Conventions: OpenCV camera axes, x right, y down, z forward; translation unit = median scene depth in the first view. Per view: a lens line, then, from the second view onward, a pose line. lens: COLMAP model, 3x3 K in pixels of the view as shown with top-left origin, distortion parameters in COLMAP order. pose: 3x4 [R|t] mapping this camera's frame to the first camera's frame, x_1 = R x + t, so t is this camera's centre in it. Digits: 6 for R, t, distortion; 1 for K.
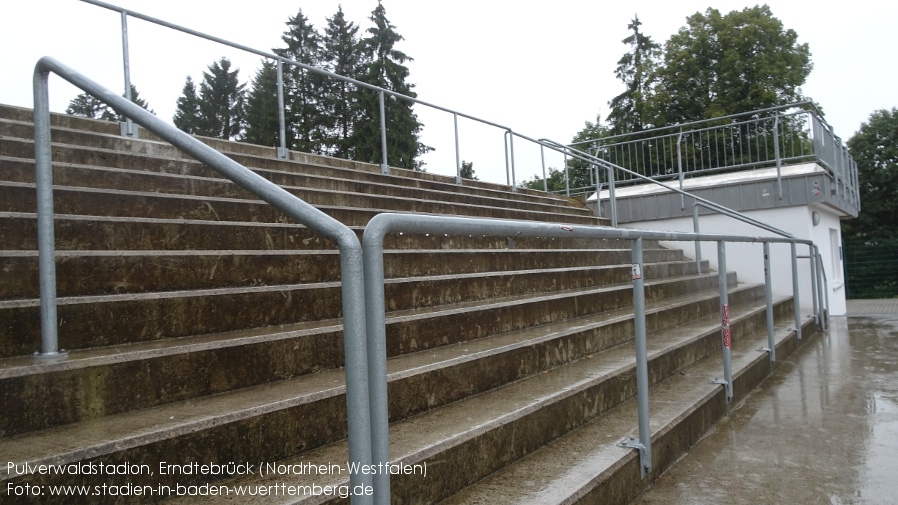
lens RADIAL K [[642.2, 0, 449.0], [0, 642.2, 252.5], [0, 0, 1]] dist [-0.064491, 0.002271]
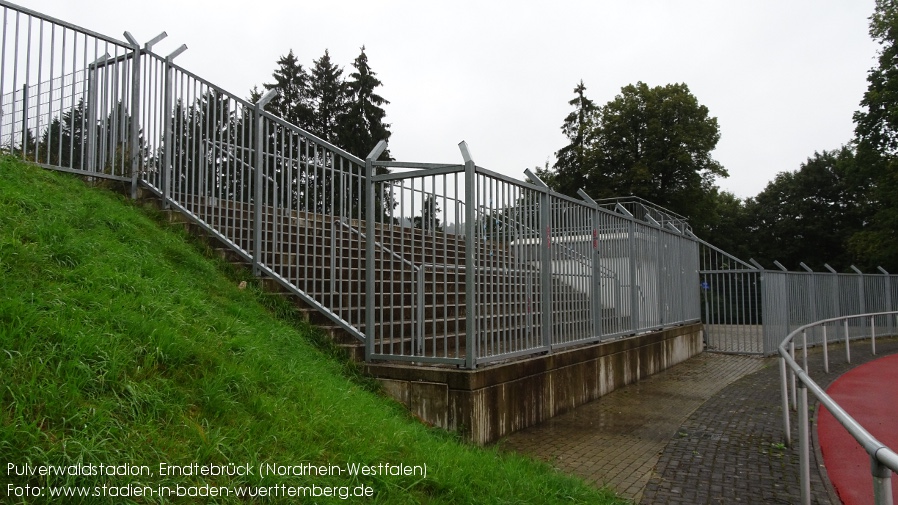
lens RADIAL K [[642.2, 0, 449.0], [0, 642.2, 252.5], [0, 0, 1]] dist [-0.064491, 0.002271]
pose [[0.997021, 0.052540, 0.056469, -0.000886], [-0.050459, 0.998016, -0.037669, 0.000792], [-0.058336, 0.034707, 0.997693, -0.137019]]
